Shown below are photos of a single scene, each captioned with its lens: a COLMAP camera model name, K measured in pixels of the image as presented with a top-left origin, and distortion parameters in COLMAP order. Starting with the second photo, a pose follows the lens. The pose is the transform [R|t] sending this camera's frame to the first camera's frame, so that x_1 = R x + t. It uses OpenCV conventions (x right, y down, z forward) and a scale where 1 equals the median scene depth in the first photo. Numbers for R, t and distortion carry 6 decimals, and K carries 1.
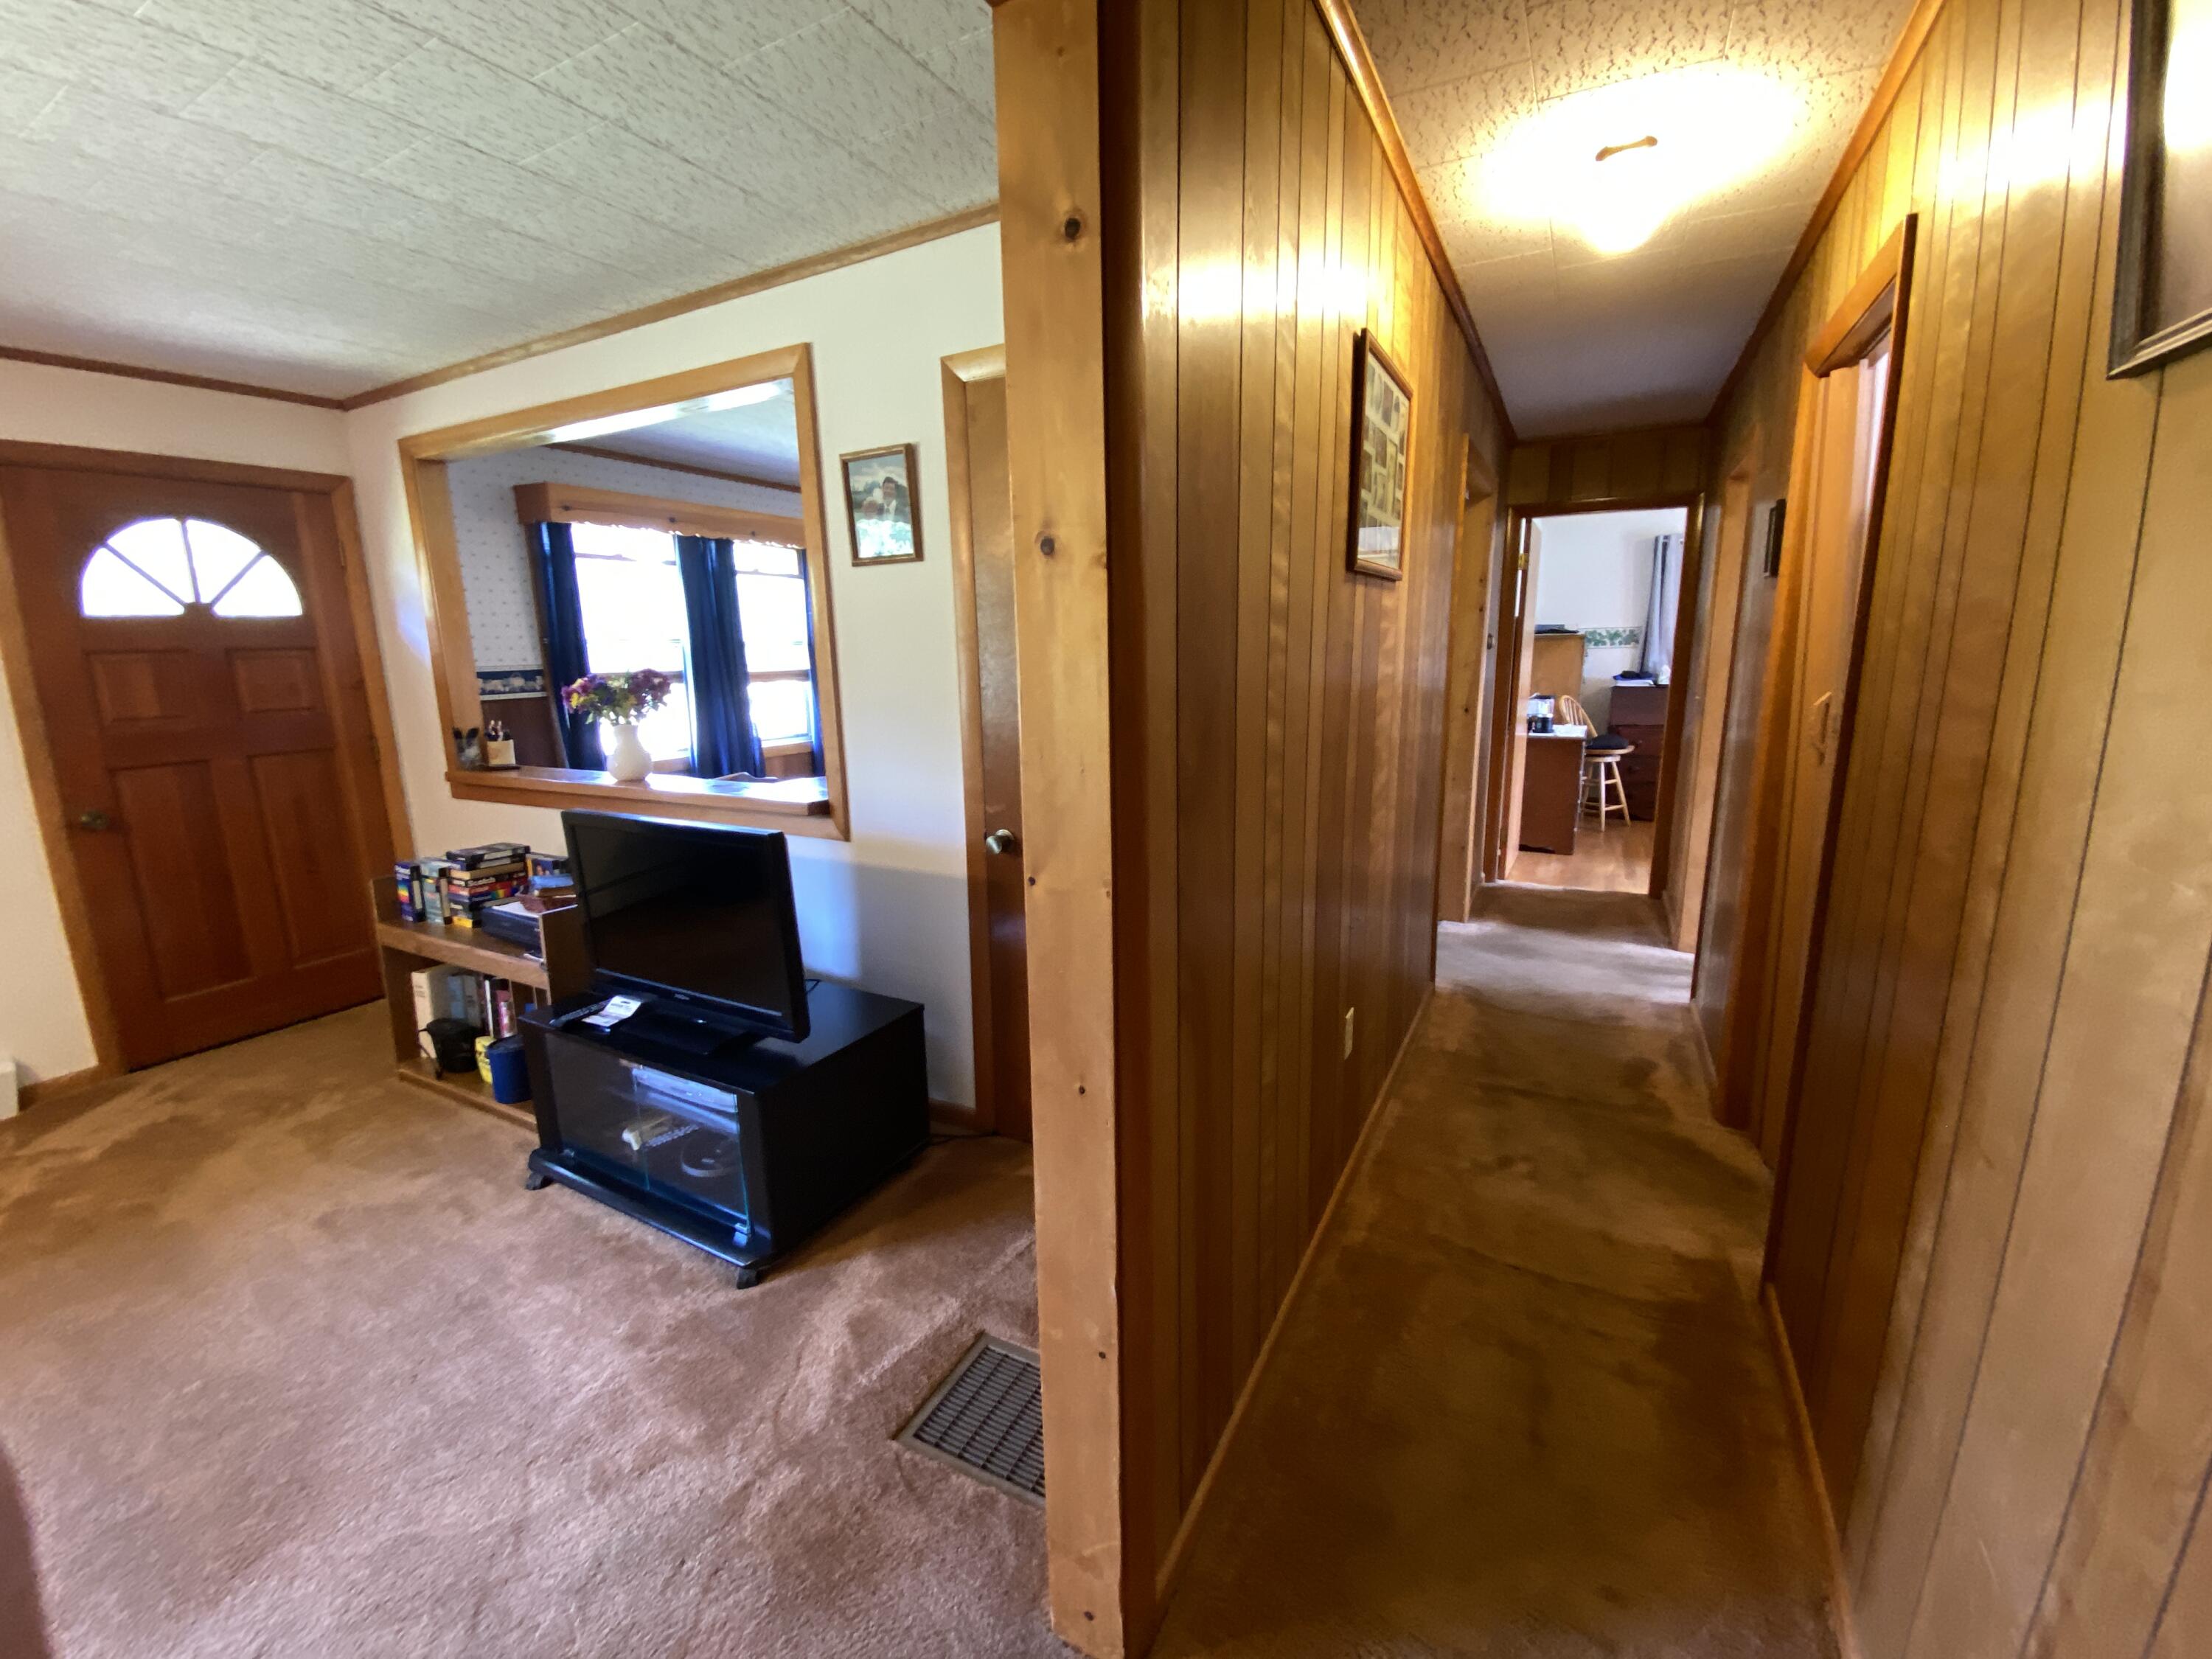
lens RADIAL K [[914.2, 0, 1102.1], [0, 914.2, 830.7], [0, 0, 1]] dist [0.002040, -0.006417]
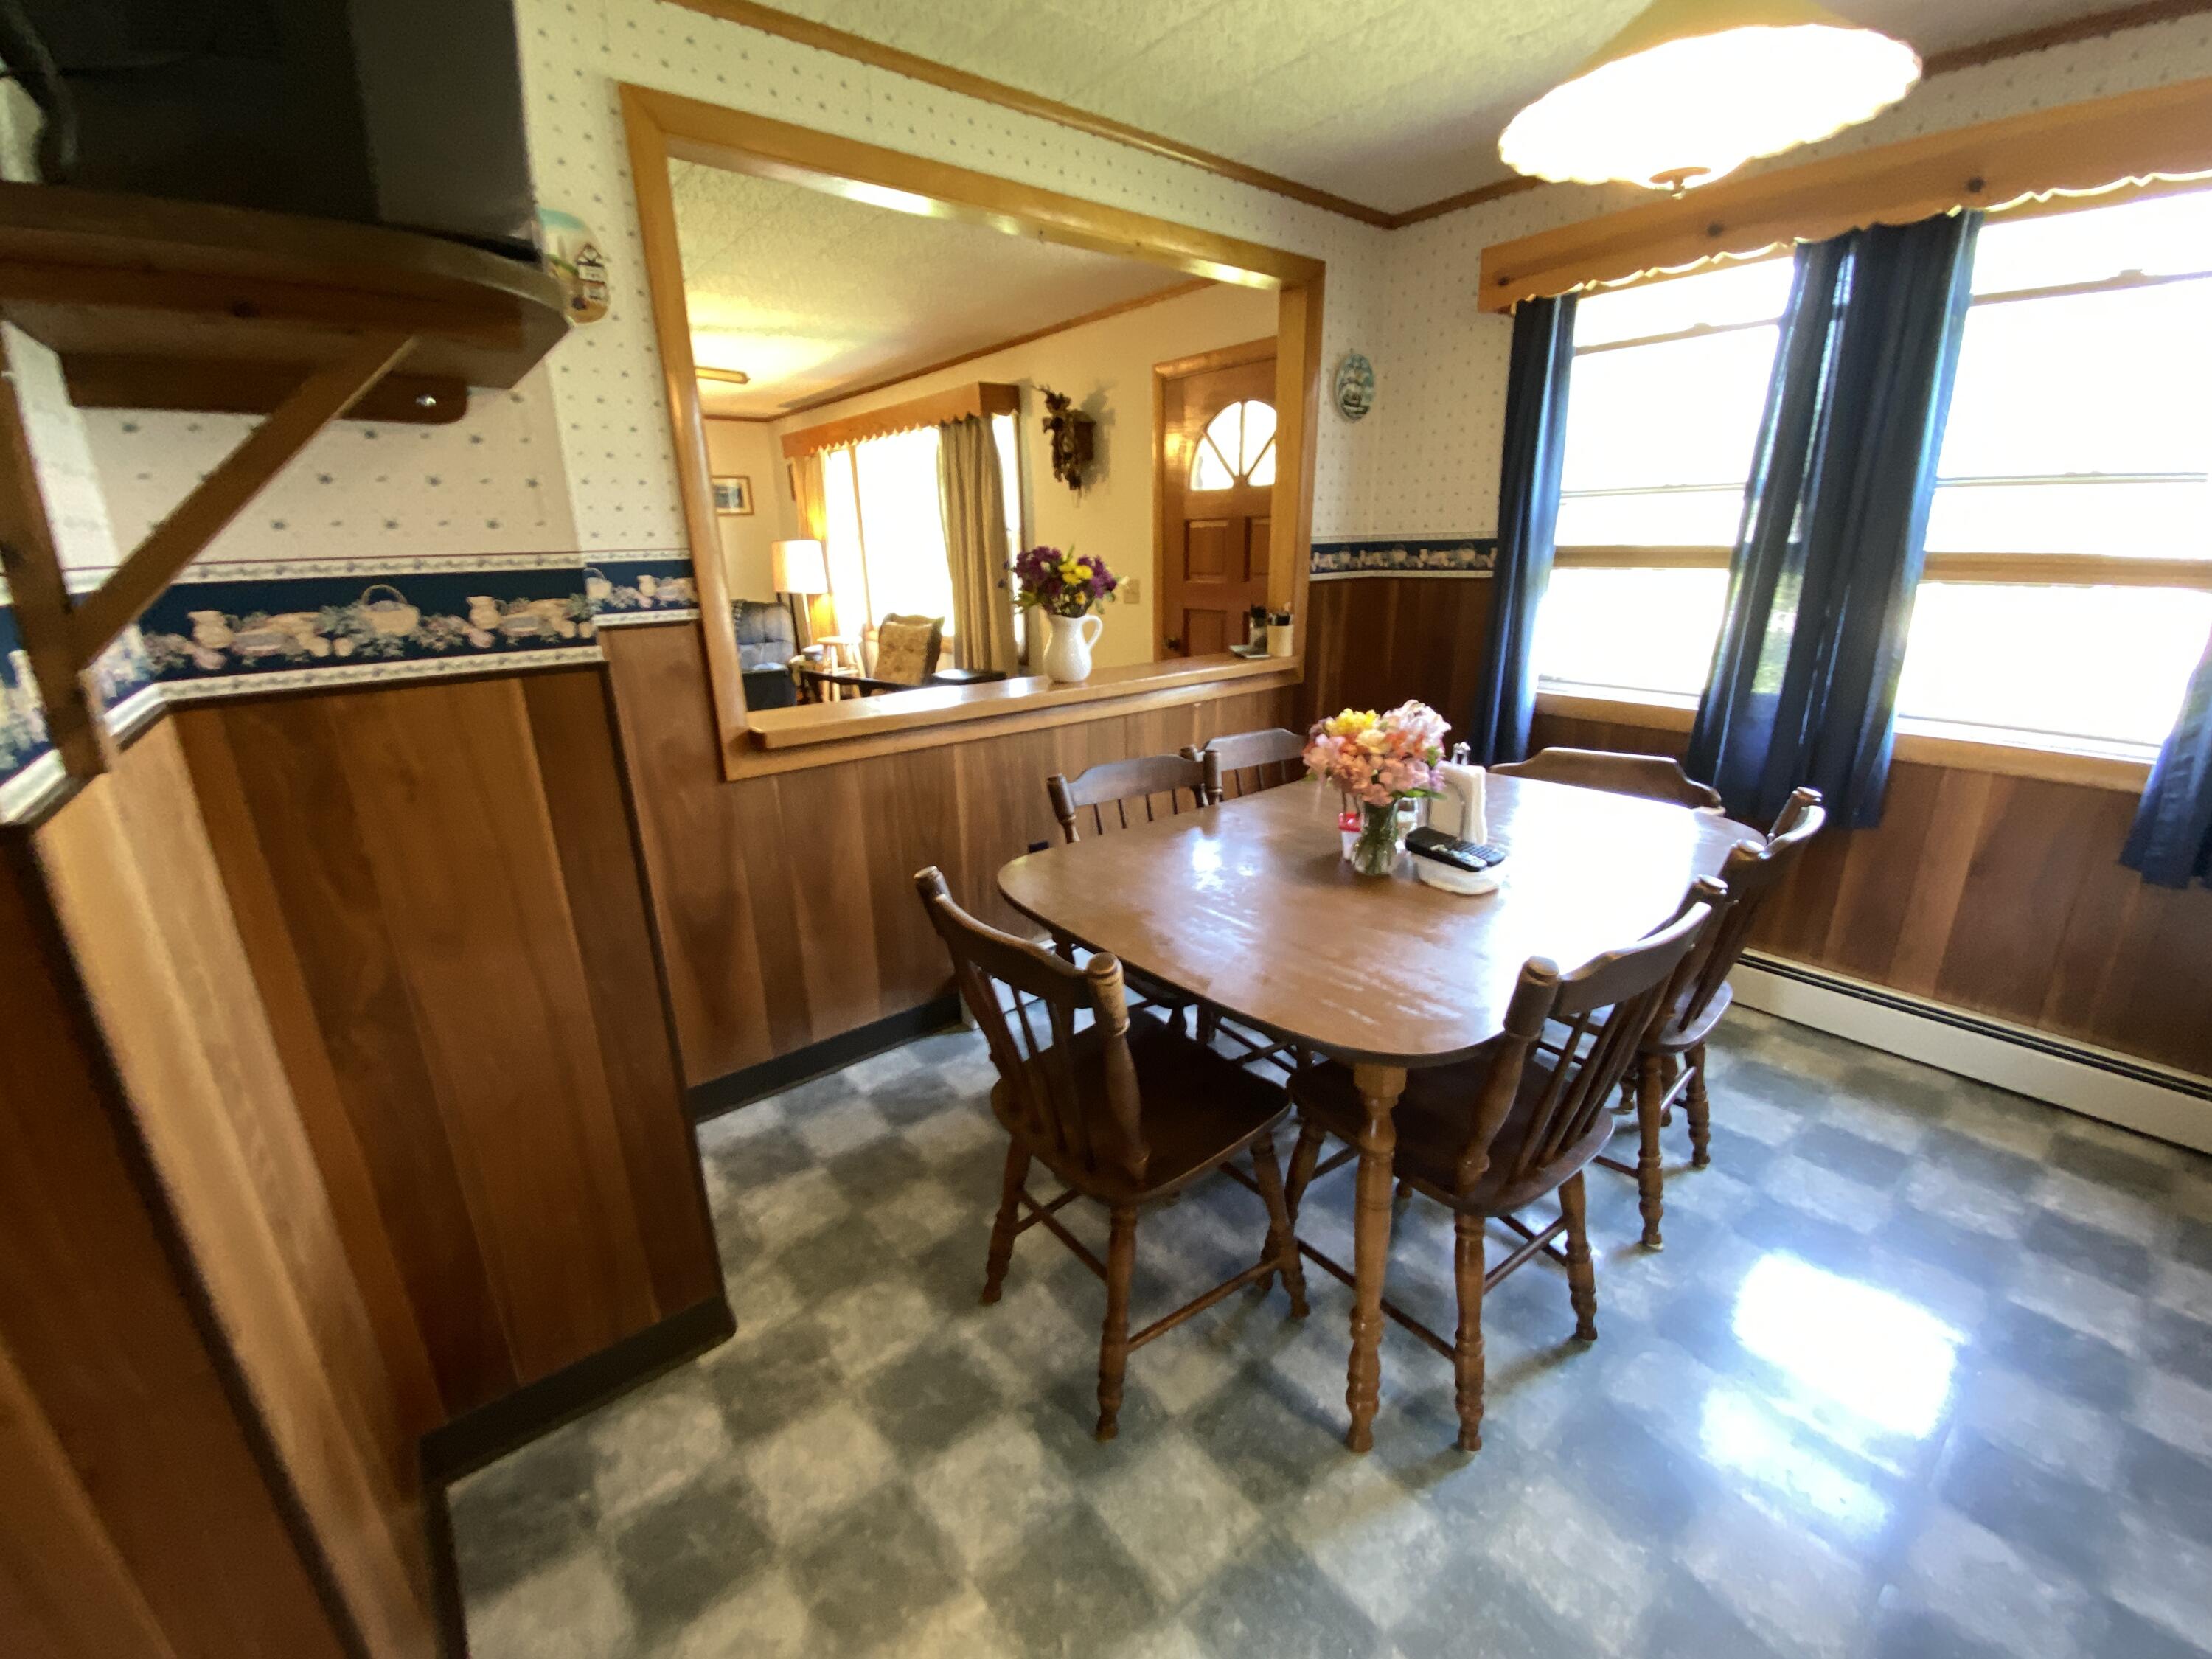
lens RADIAL K [[914.2, 0, 1089.0], [0, 914.2, 833.6], [0, 0, 1]] dist [0.002040, -0.006417]
pose [[-0.387842, 0.317863, -0.865183, 0.202554], [-0.142600, 0.906662, 0.397026, -0.209003], [0.910628, 0.277358, -0.306315, 1.009734]]
